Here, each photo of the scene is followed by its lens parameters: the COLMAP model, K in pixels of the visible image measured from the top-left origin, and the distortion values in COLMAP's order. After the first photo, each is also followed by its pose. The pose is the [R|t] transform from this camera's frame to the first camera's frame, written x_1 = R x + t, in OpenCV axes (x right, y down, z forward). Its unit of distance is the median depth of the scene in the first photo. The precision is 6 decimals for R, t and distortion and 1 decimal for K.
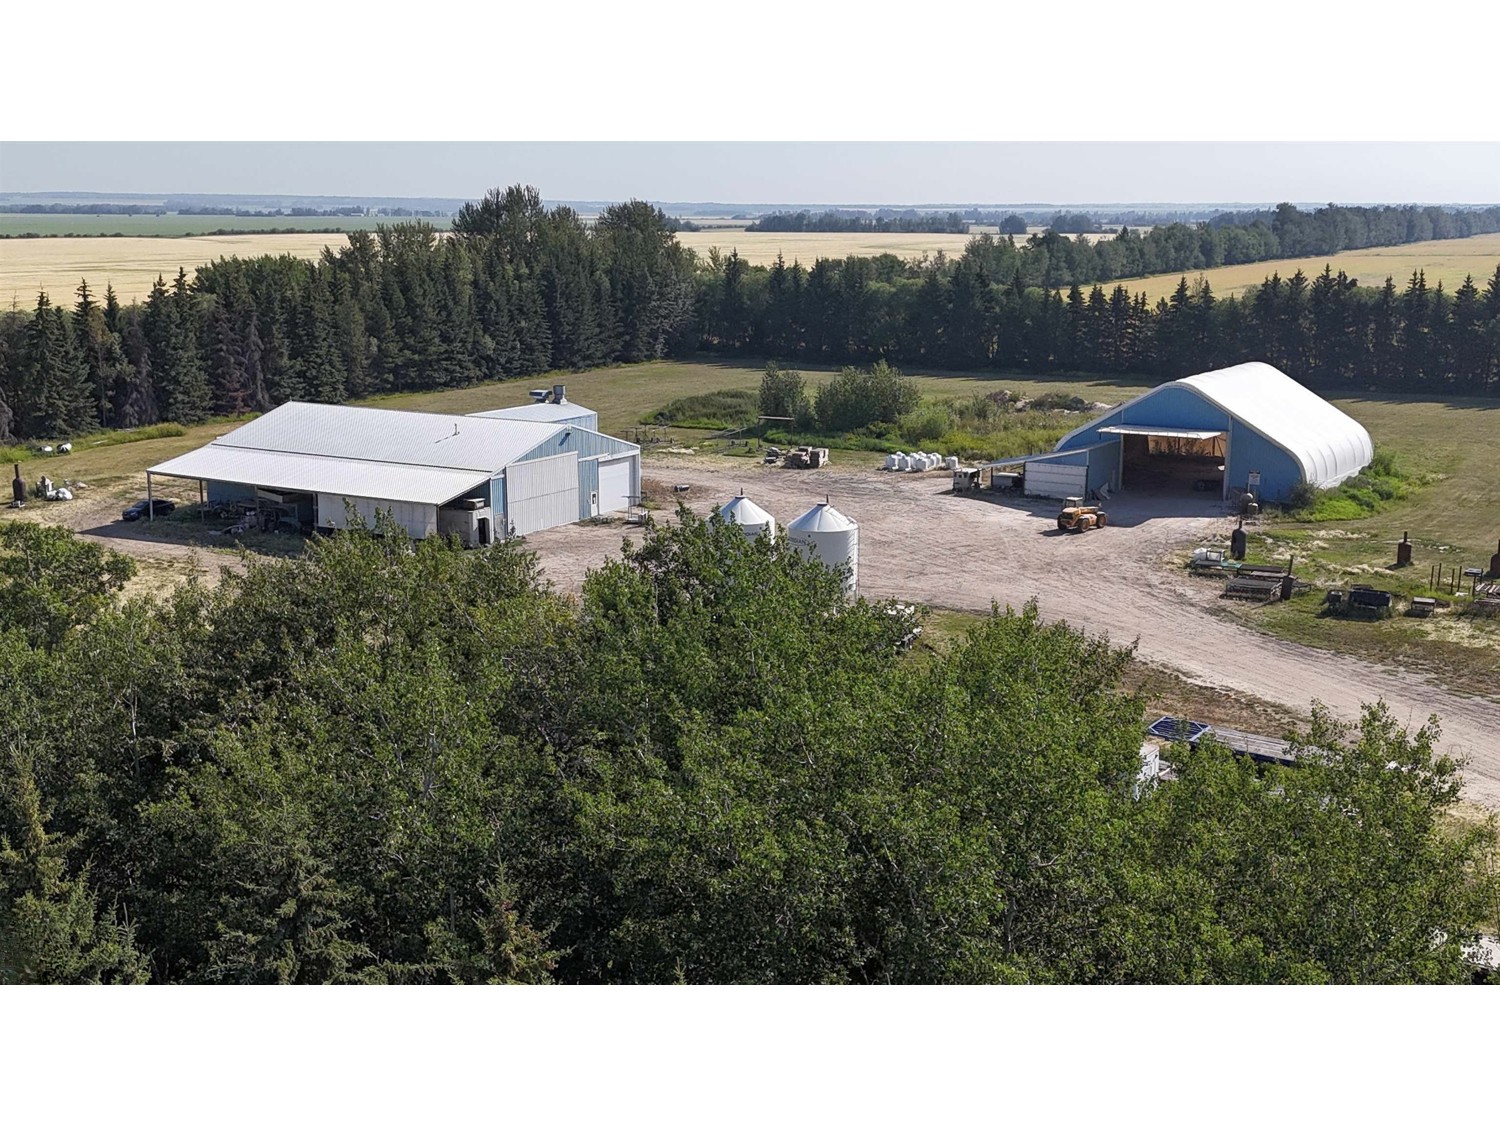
lens RADIAL K [[1767.7, 0, 750.0], [0, 1767.7, 562.5], [0, 0, 1]] dist [0.175962, -0.467764]
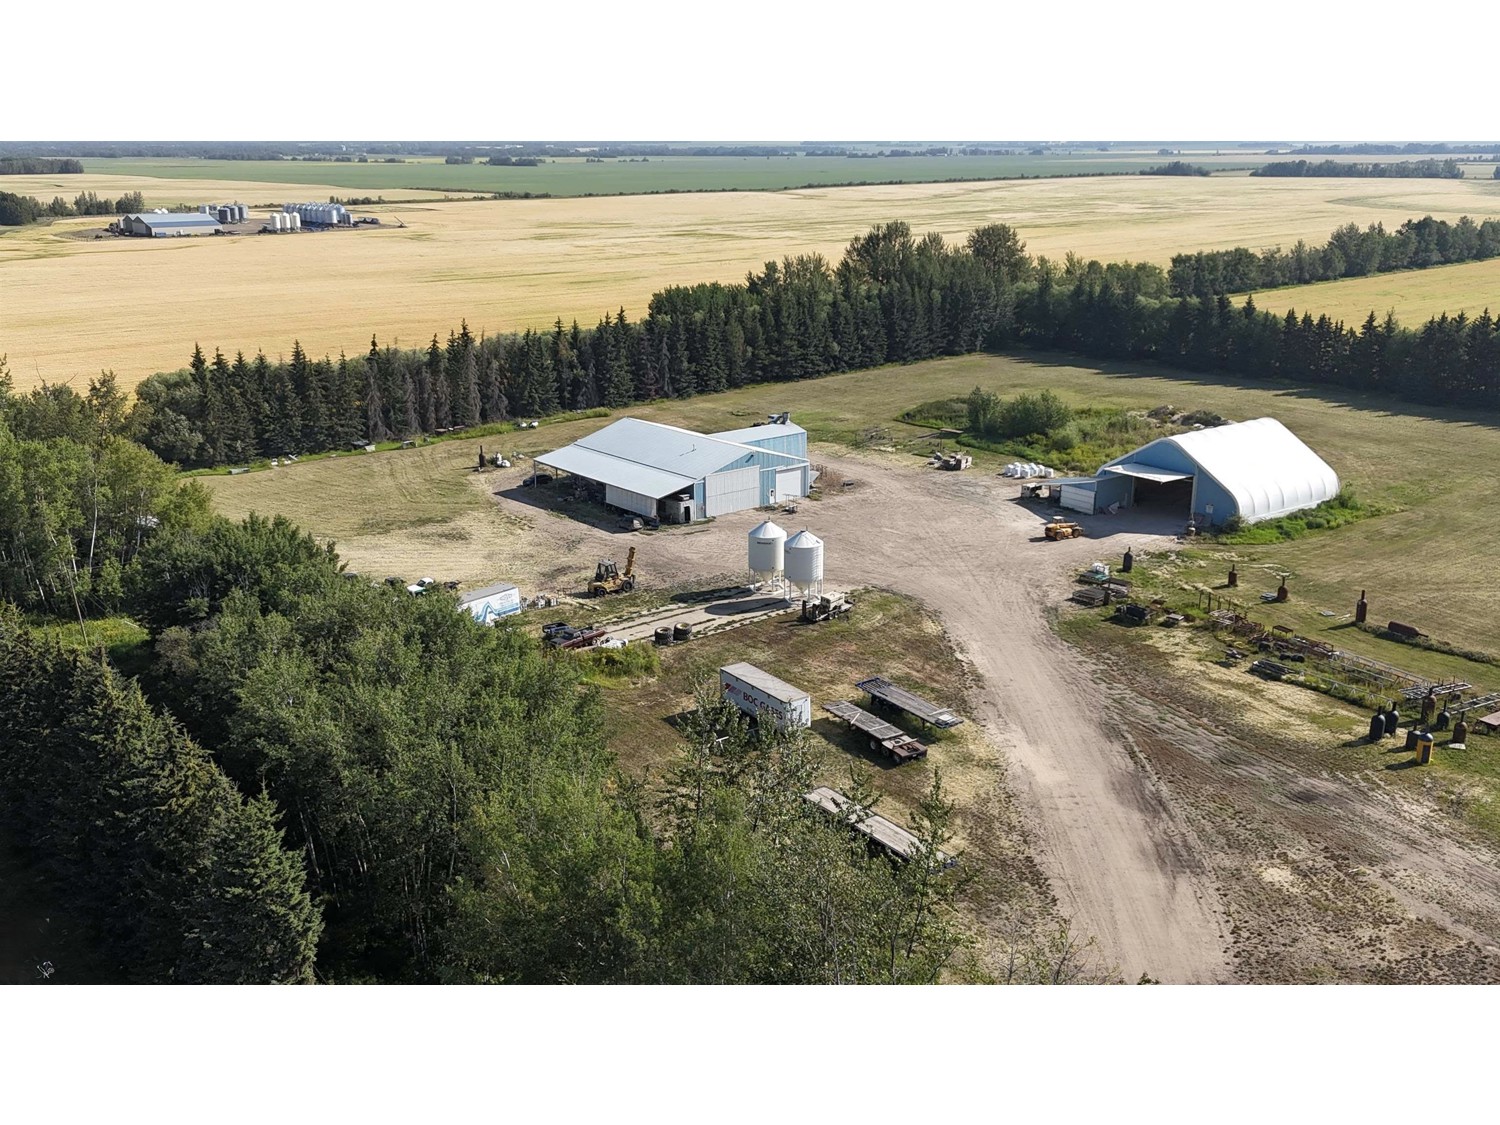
lens RADIAL K [[1432.3, 0, 750.0], [0, 1432.3, 562.5], [0, 0, 1]] dist [0.164072, -0.390904]
pose [[0.940471, 0.090690, -0.327552, 0.214078], [-0.062032, 0.993357, 0.096926, -0.063569], [0.334166, -0.070837, 0.939849, -0.172758]]
